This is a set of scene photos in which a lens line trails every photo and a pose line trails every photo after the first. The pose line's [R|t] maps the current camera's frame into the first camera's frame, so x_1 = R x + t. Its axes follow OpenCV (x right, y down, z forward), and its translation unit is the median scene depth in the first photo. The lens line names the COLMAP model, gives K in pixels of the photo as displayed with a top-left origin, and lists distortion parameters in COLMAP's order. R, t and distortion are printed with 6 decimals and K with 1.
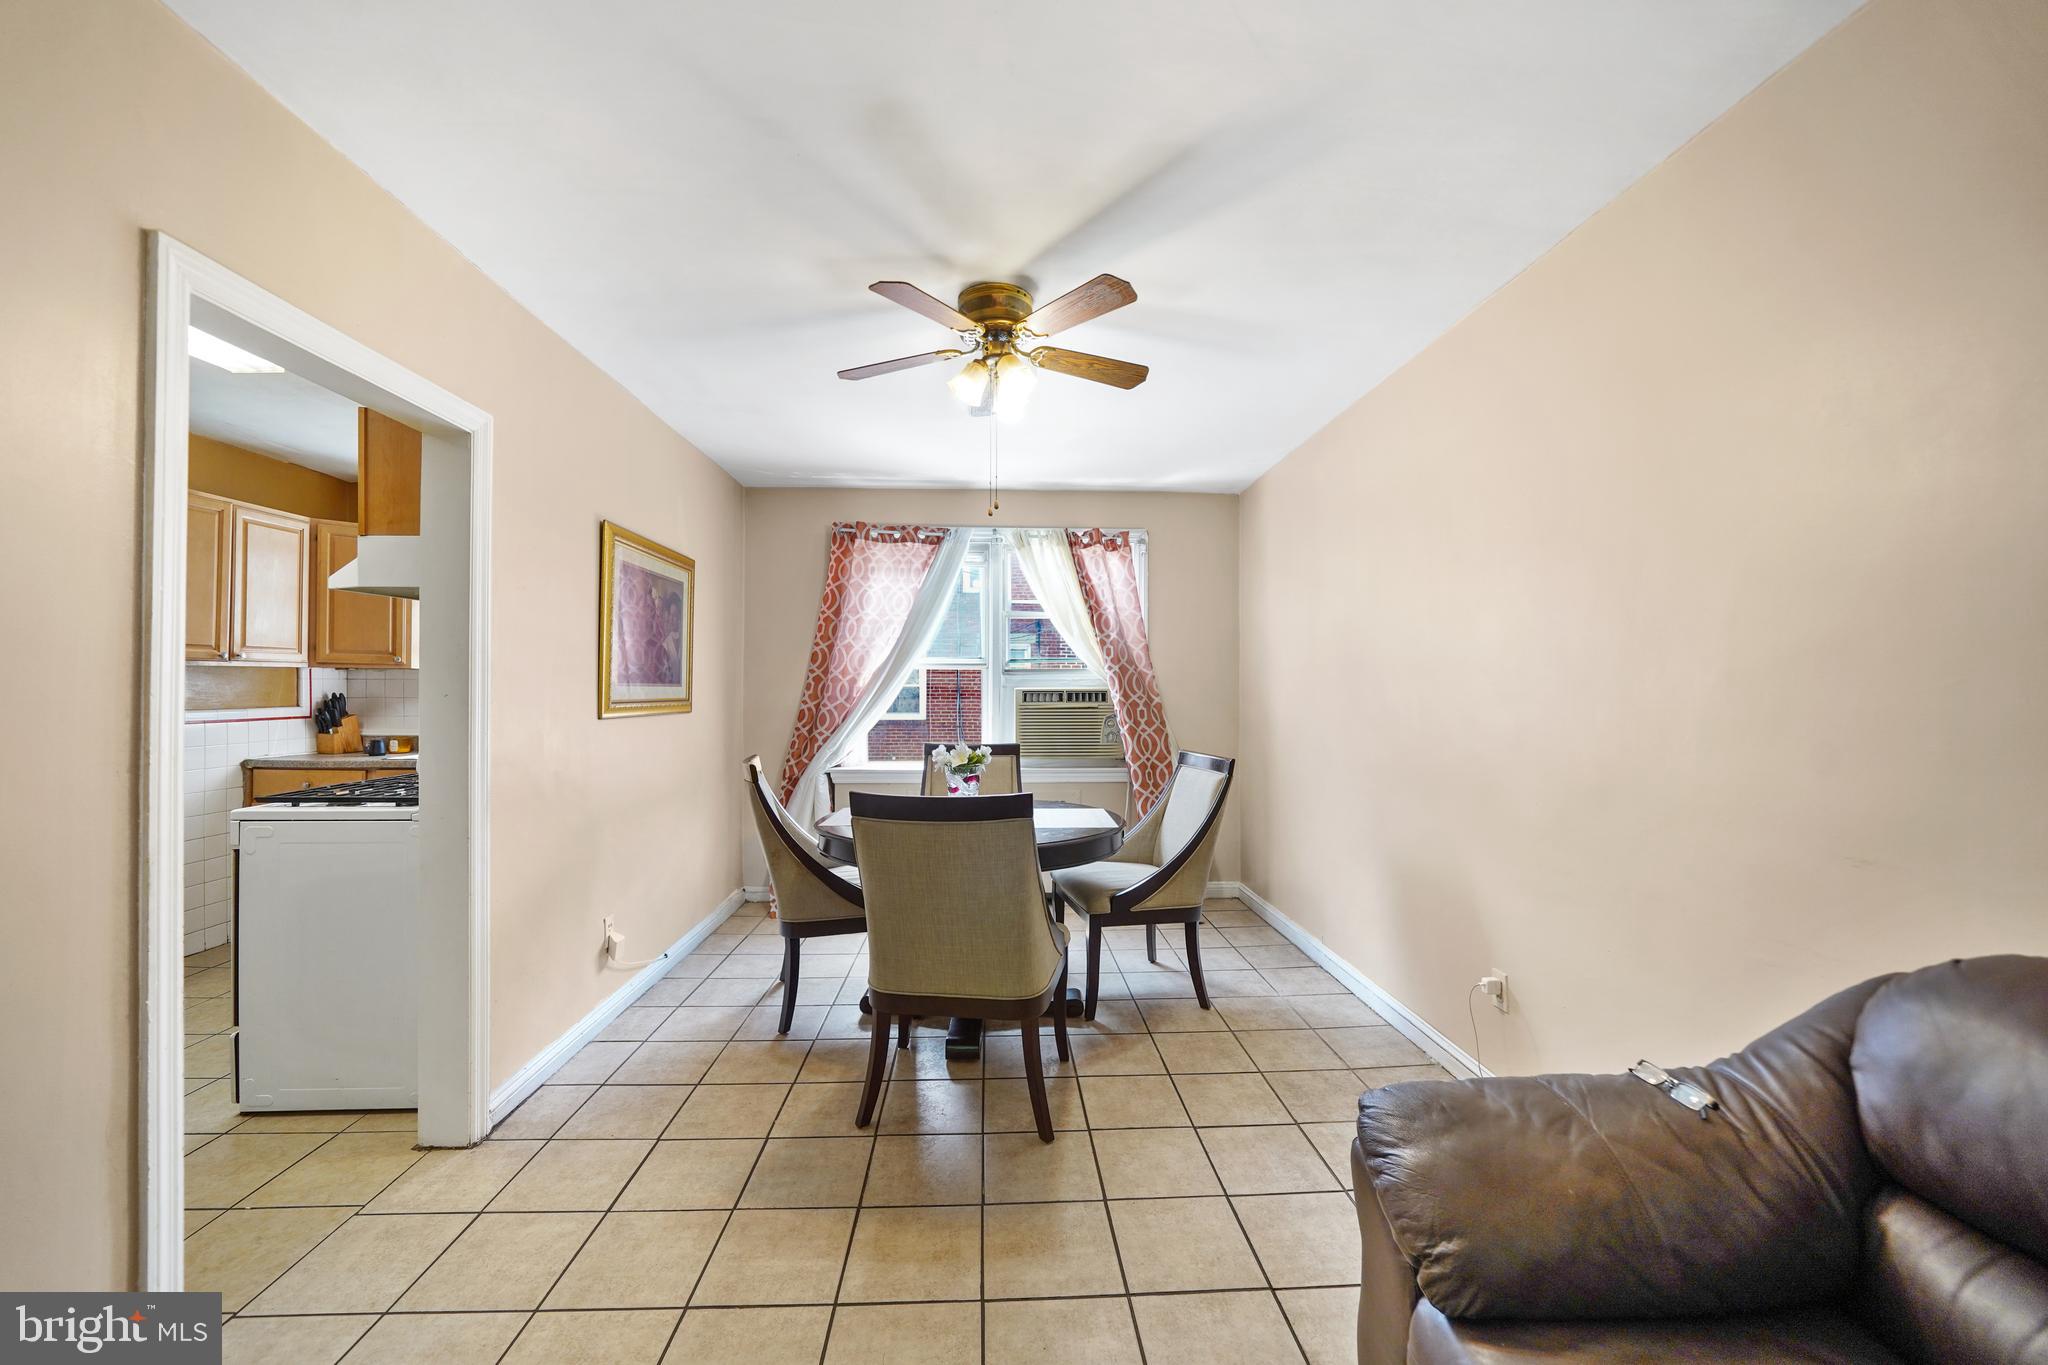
lens RADIAL K [[810.0, 0, 1131.3], [0, 810.0, 681.5], [0, 0, 1]] dist [-0.001872, 0.000074]
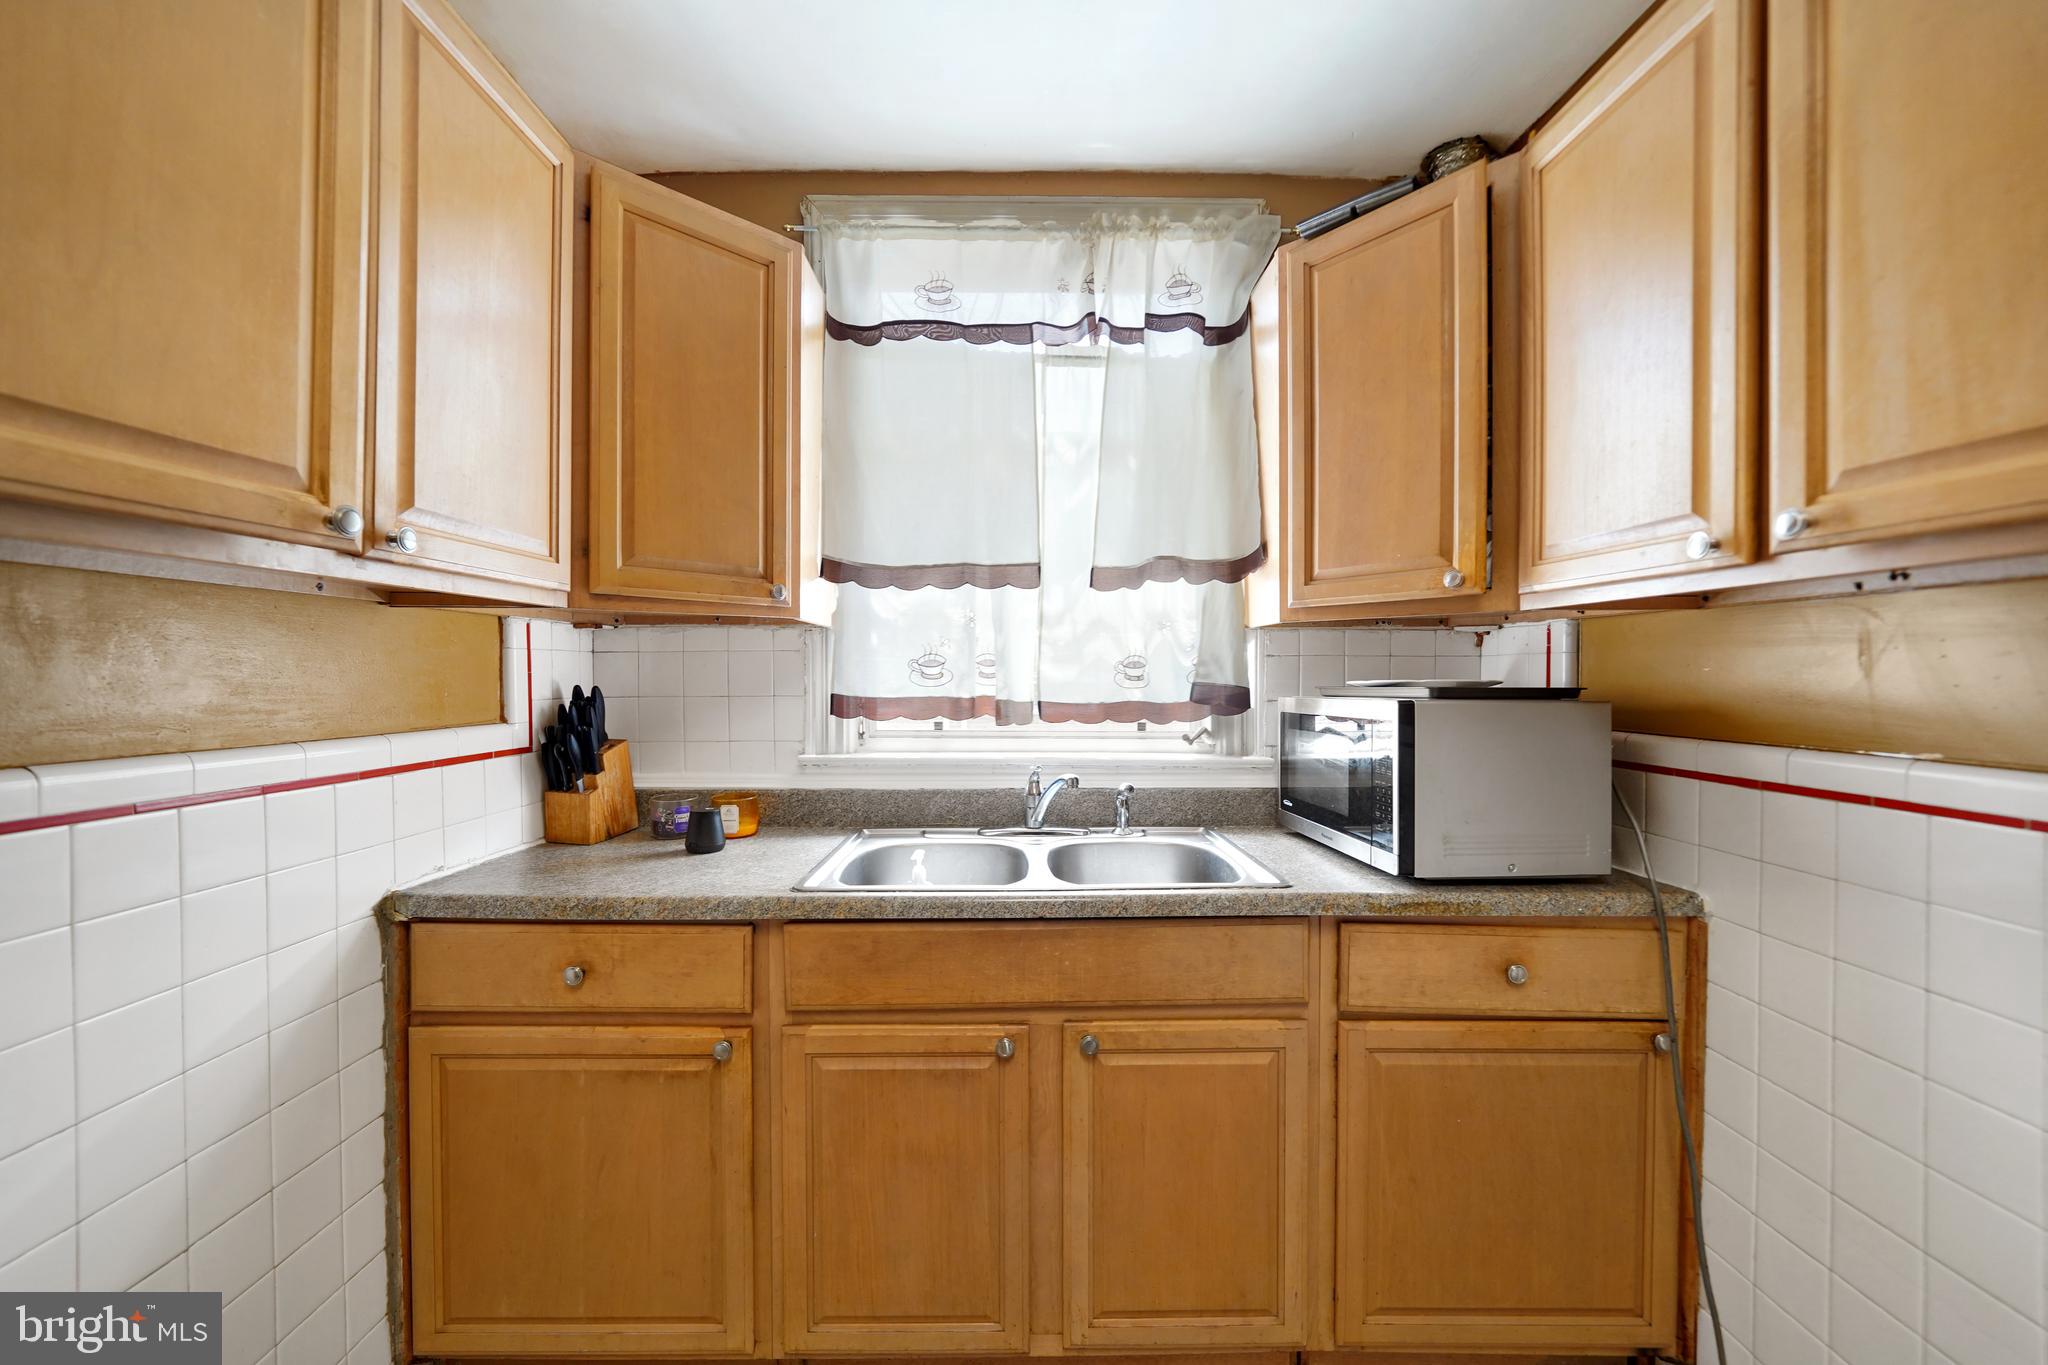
lens RADIAL K [[810.0, 0, 1131.3], [0, 810.0, 681.5], [0, 0, 1]] dist [-0.001872, 0.000074]
pose [[0.999610, -0.000221, -0.027914, -0.730729], [0.000752, 0.999819, 0.019026, 0.005144], [0.027904, -0.019039, 0.999429, 0.635502]]
